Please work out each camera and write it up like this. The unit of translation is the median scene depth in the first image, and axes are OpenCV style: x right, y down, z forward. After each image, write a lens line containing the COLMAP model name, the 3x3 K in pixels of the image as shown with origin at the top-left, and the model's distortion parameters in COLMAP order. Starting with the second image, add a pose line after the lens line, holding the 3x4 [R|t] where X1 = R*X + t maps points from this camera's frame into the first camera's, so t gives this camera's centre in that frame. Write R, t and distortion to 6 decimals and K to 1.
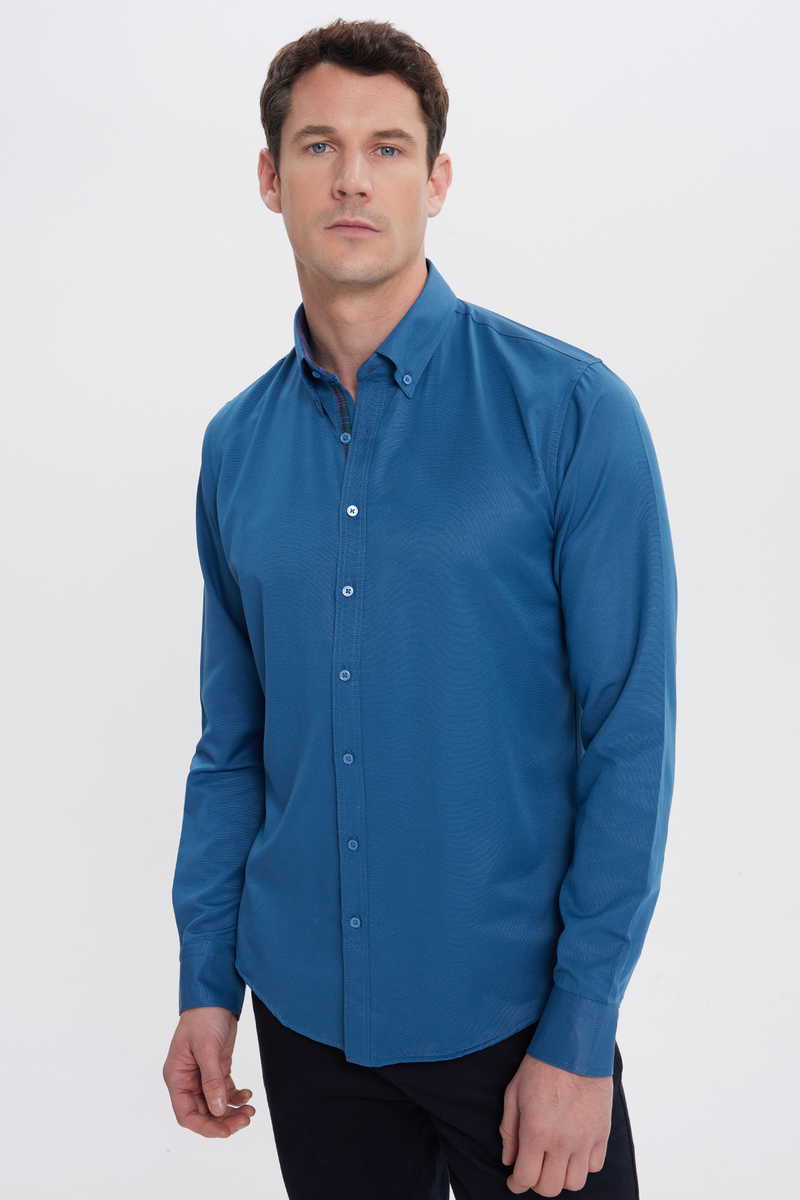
lens RADIAL K [[2507.0, 0, 399.0], [0, 2507.0, 668.6], [0, 0, 1]] dist [0.874116, -0.094975]
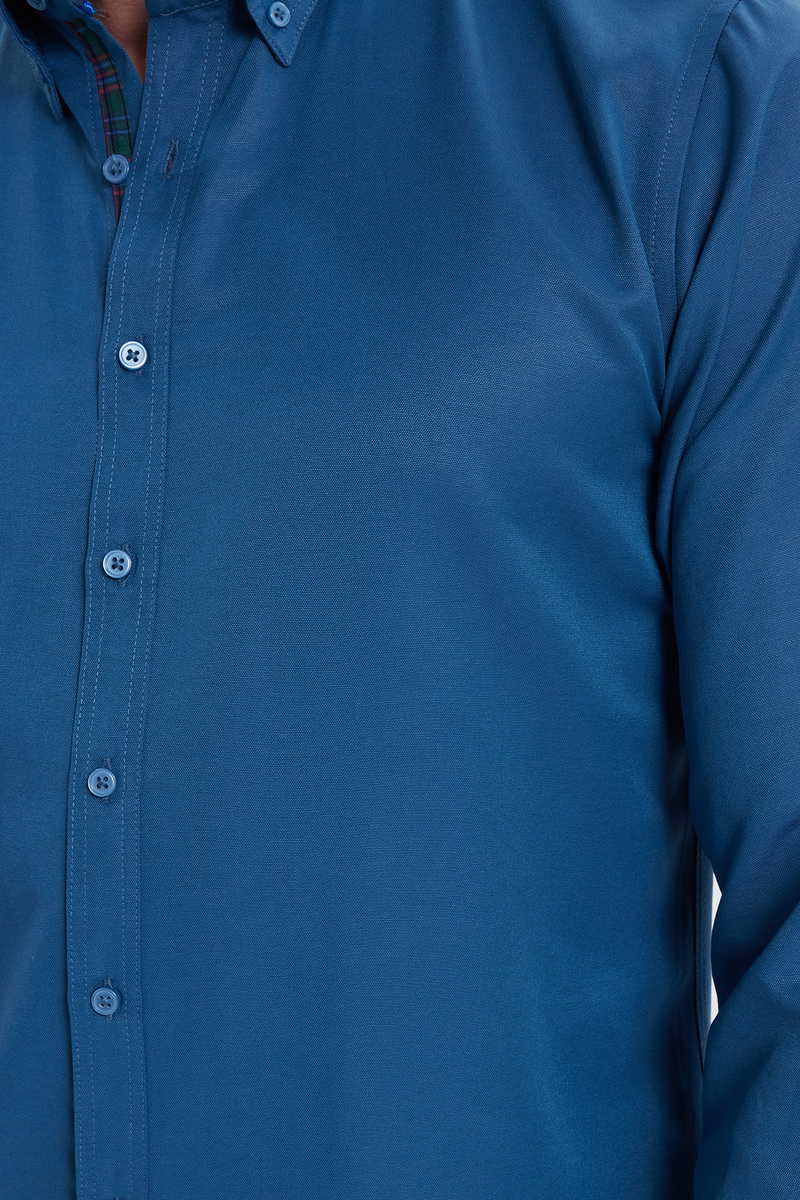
lens RADIAL K [[2948.7, 0, 400.0], [0, 2948.7, 600.0], [0, 0, 1]] dist [0.023820, 9.078584]
pose [[0.998223, 0.010563, 0.058650, -0.004077], [-0.005694, 0.996568, -0.082579, 0.010633], [-0.059321, 0.082099, 0.994857, 0.556684]]
